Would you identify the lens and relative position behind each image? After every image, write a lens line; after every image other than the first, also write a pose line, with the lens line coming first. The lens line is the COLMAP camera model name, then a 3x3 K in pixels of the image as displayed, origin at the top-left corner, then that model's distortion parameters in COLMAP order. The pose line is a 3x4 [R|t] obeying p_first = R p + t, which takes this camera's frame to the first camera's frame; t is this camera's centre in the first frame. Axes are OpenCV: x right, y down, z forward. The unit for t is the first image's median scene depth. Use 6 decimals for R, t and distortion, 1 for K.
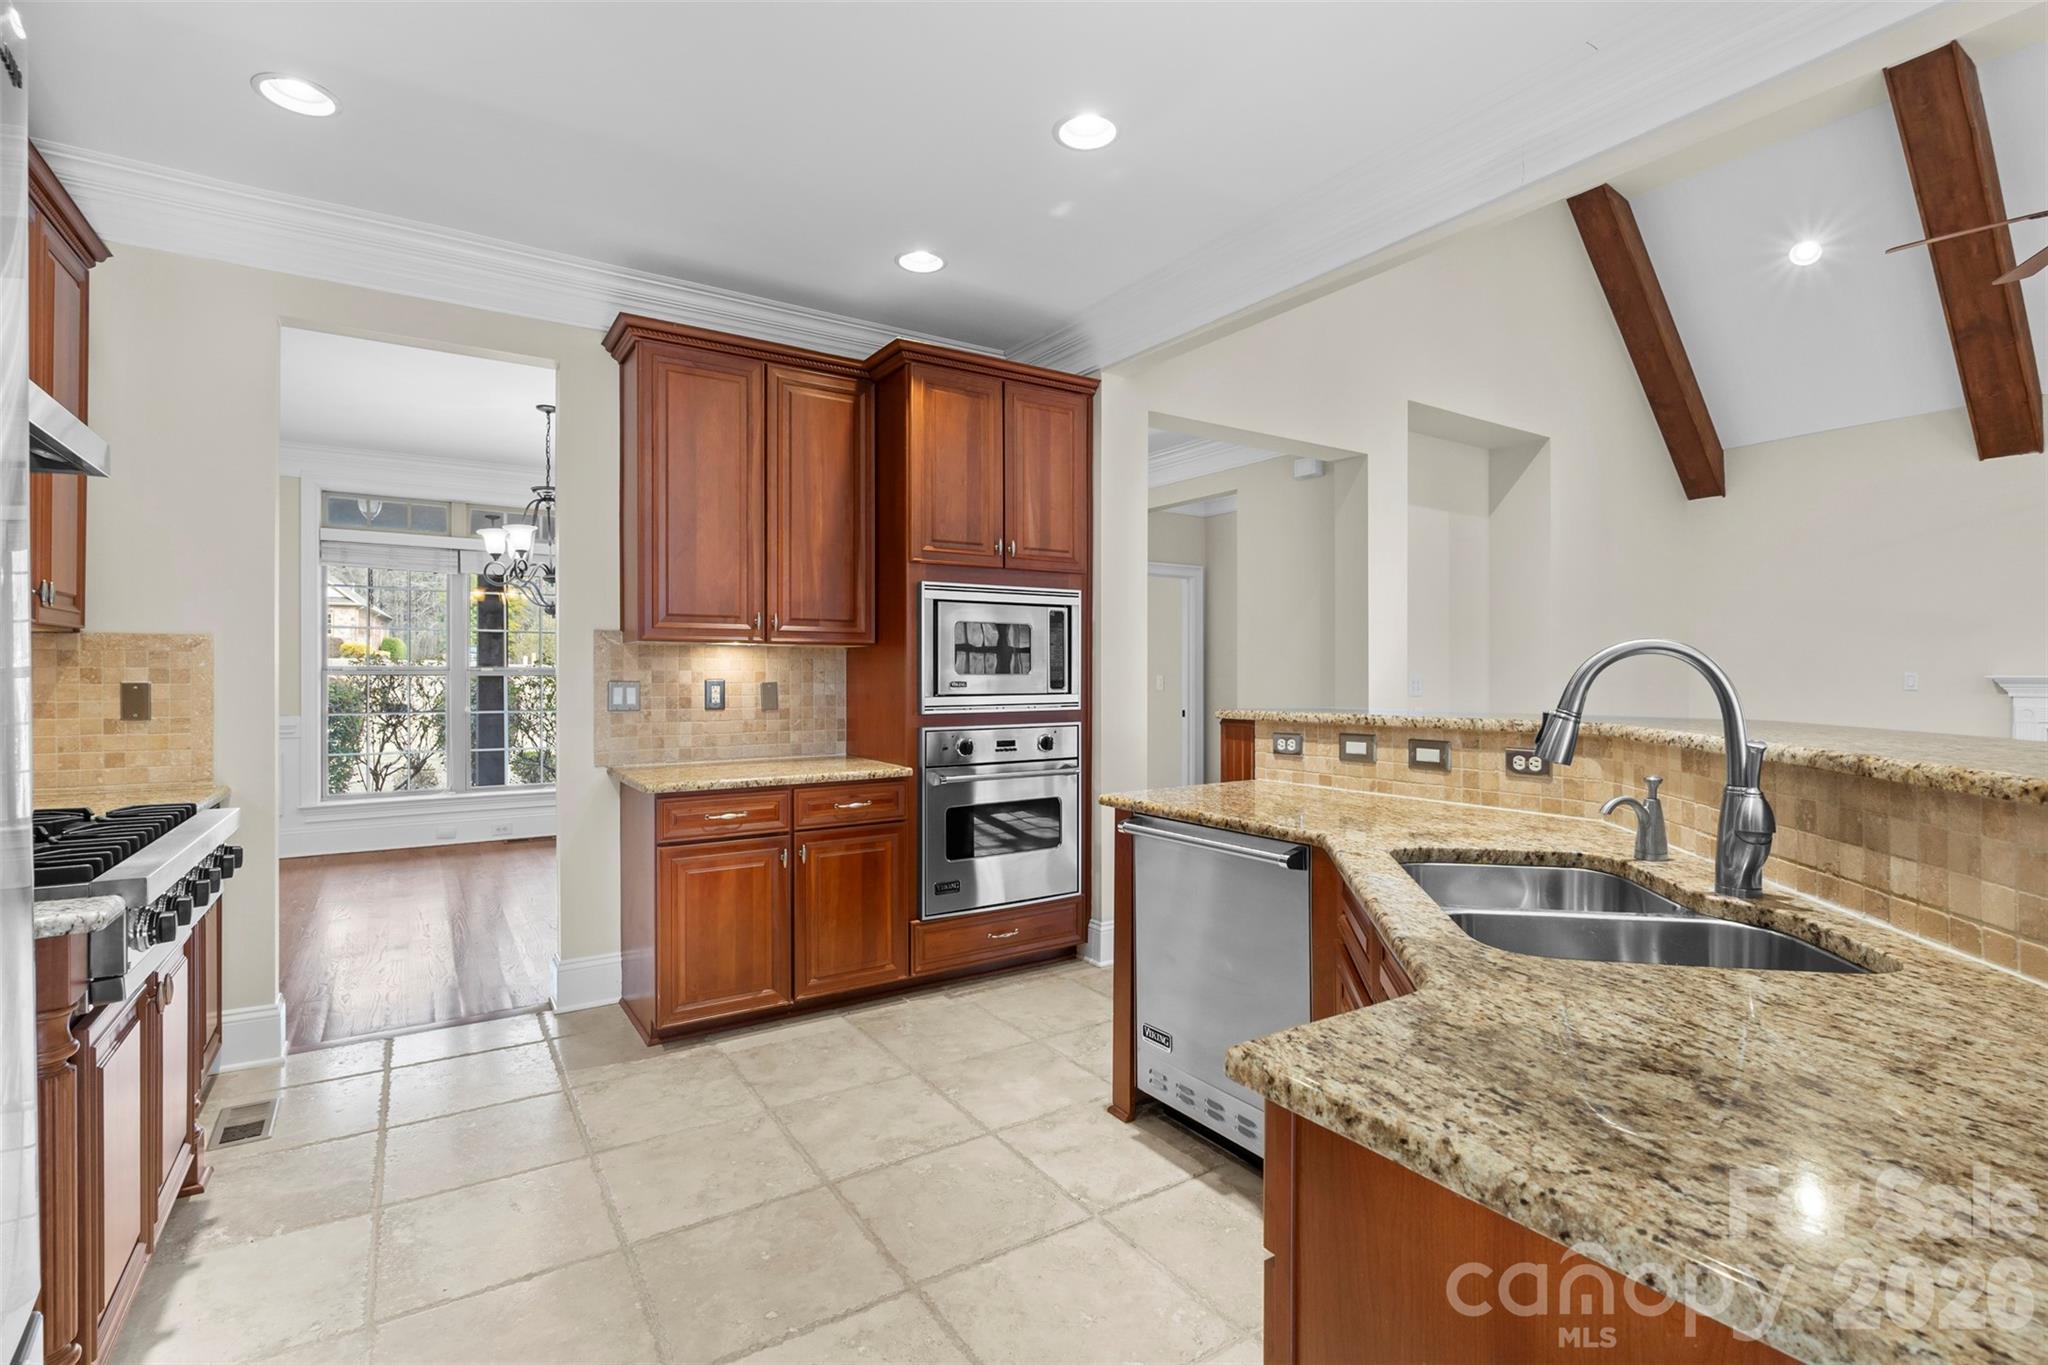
lens RADIAL K [[943.2, 0, 1019.8], [0, 943.2, 686.8], [0, 0, 1]] dist [-0.010069, 0.000878]
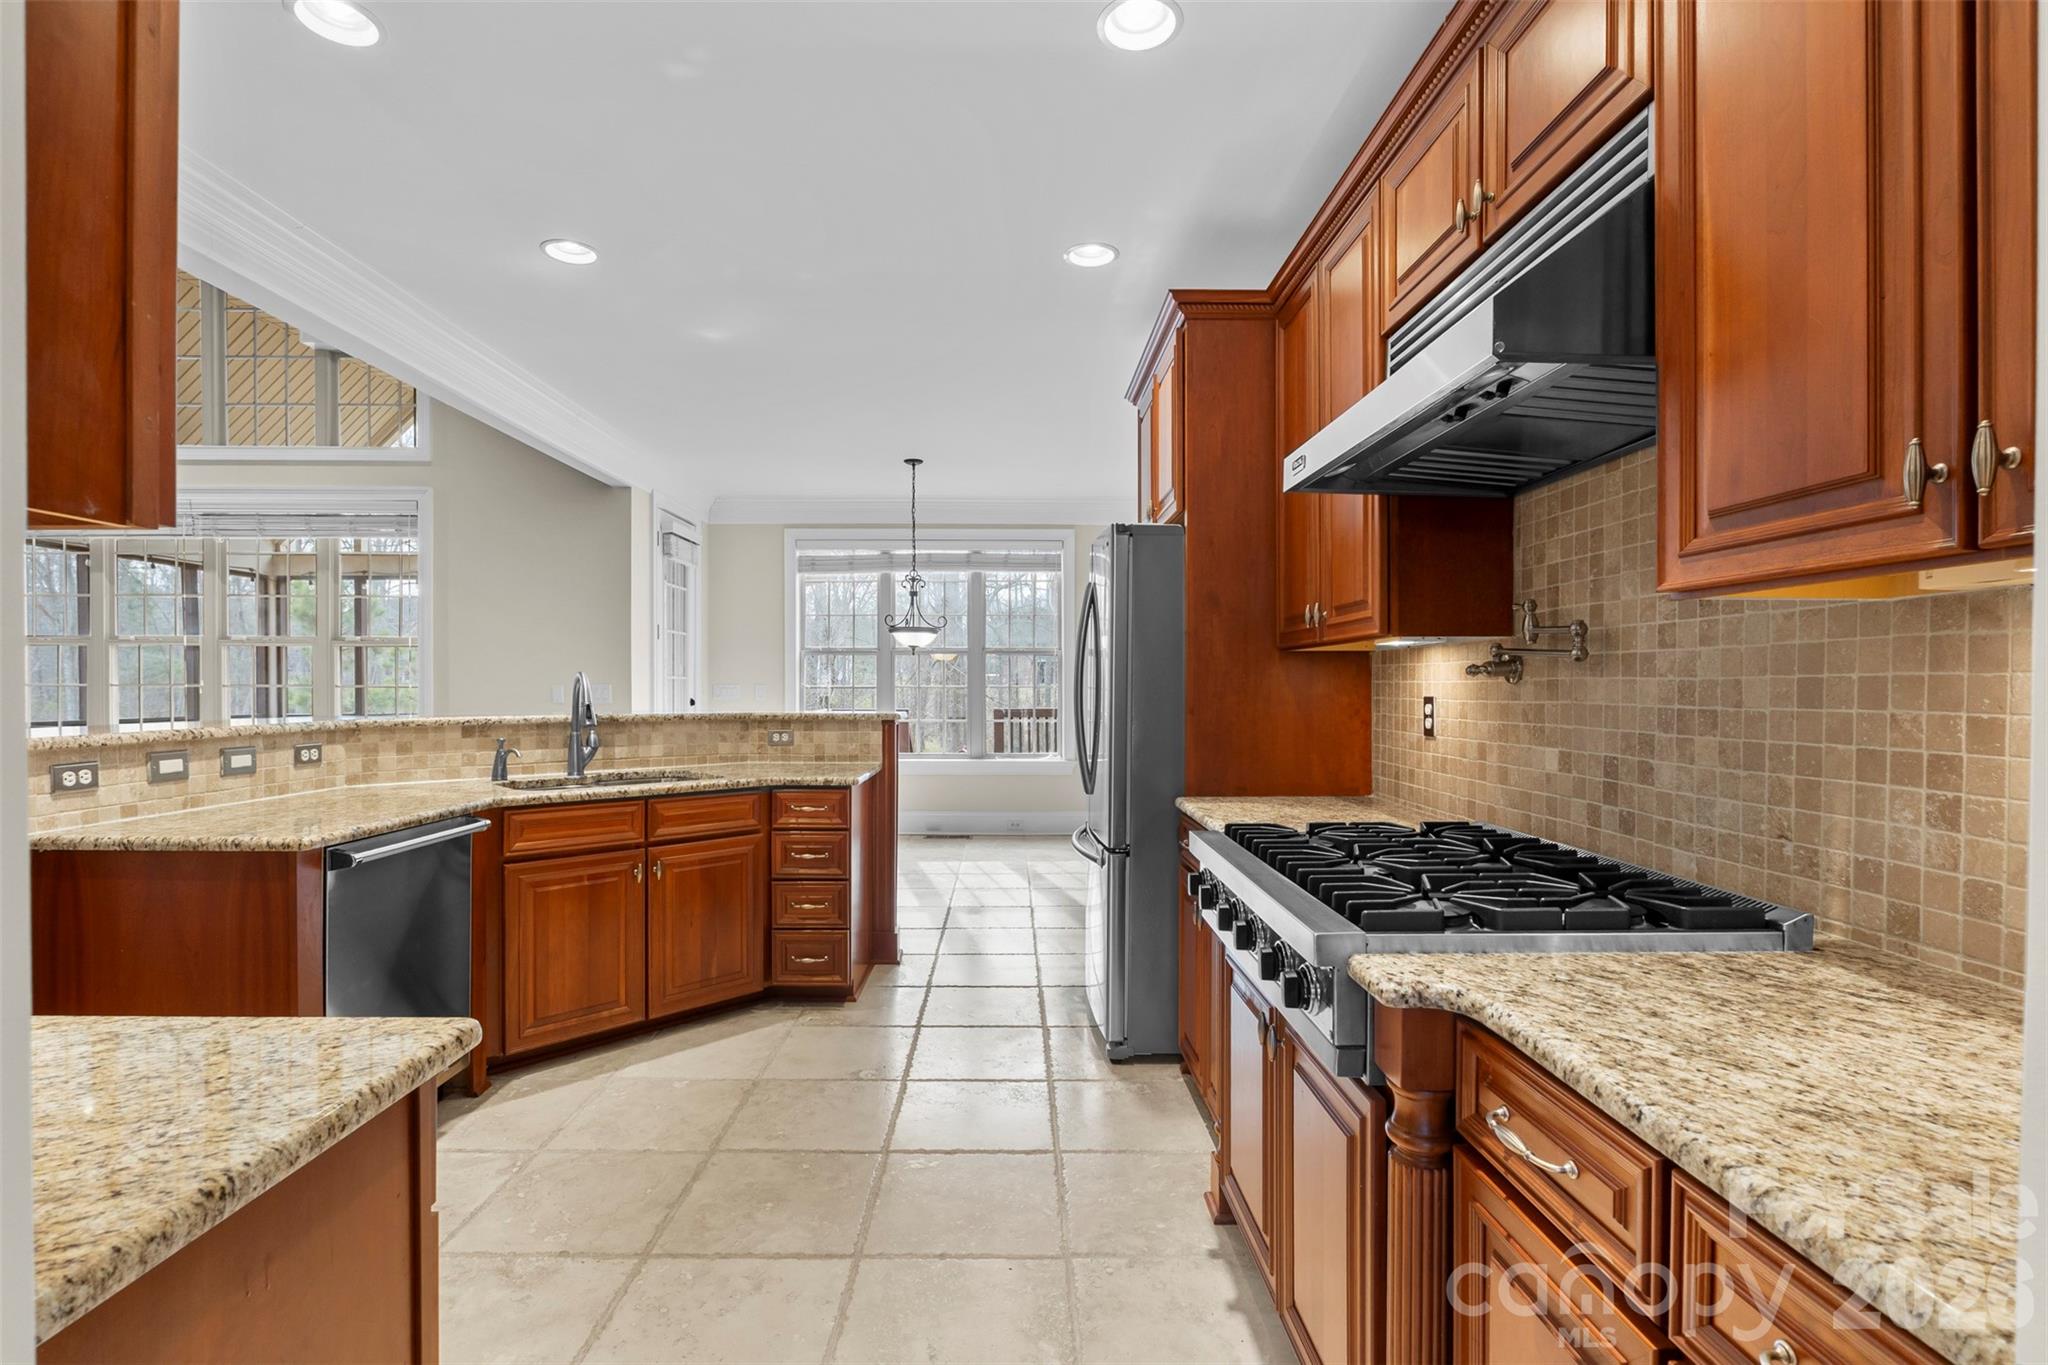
lens RADIAL K [[943.2, 0, 1019.8], [0, 943.2, 686.8], [0, 0, 1]] dist [-0.010069, 0.000878]
pose [[-0.845657, -0.002254, 0.533722, -0.787991], [0.003942, 0.999937, 0.010469, -0.018245], [-0.533712, 0.010957, -0.845595, 1.249366]]
